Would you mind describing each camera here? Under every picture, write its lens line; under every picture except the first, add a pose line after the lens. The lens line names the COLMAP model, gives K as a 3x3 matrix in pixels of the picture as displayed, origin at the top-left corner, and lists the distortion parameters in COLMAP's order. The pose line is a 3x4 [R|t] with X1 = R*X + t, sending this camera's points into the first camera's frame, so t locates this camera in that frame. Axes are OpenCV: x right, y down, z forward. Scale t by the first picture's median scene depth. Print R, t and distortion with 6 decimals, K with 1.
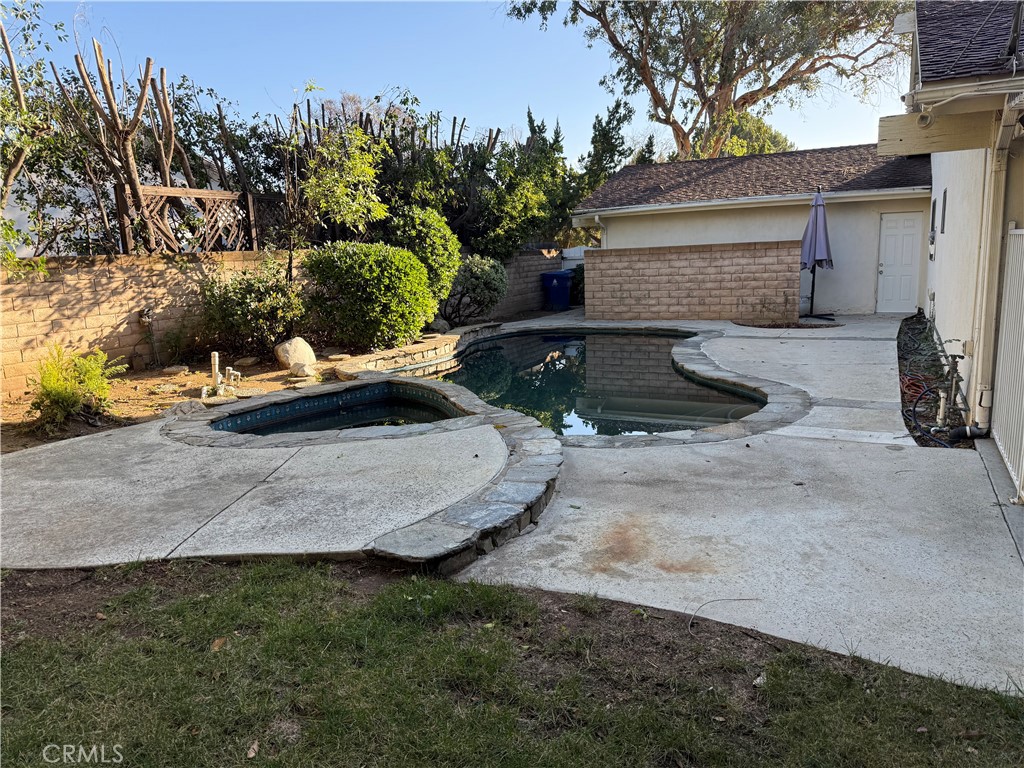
lens RADIAL K [[714.8, 0, 512.0], [0, 714.8, 384.0], [0, 0, 1]] dist [0.055768, -0.072240]
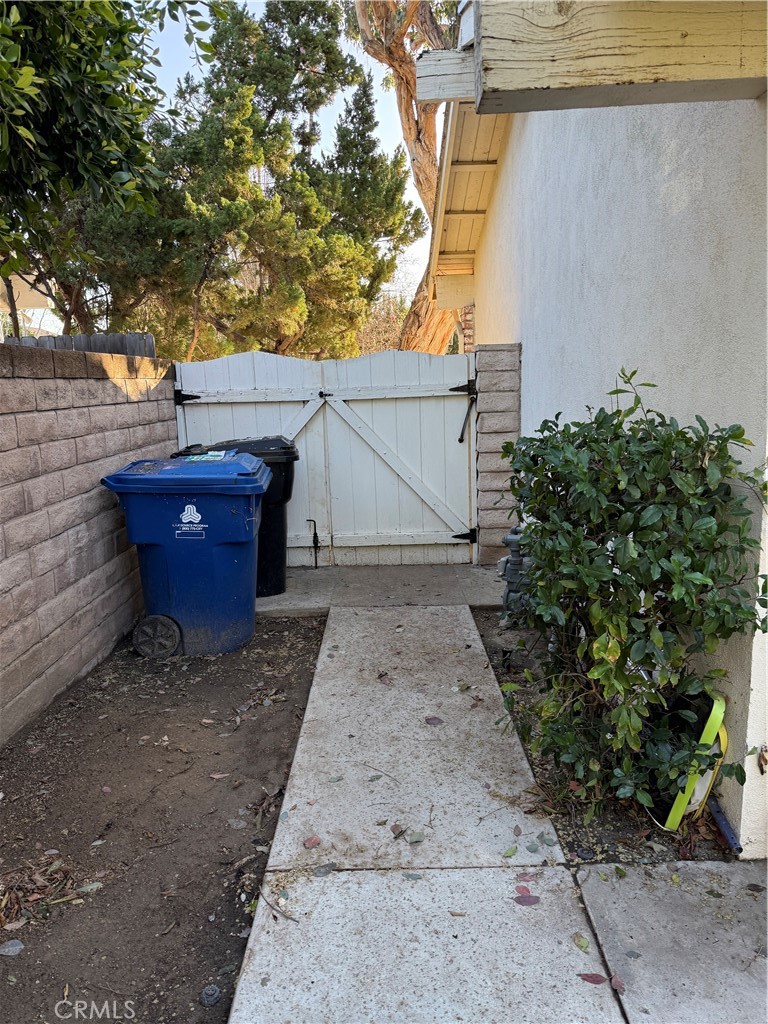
lens RADIAL K [[714.8, 0, 384.0], [0, 714.8, 512.0], [0, 0, 1]] dist [0.055768, -0.072240]
pose [[0.886259, -0.070050, 0.457862, 0.017504], [0.076562, 0.997055, 0.004346, -0.140354], [-0.456818, 0.031203, 0.889013, 0.796407]]
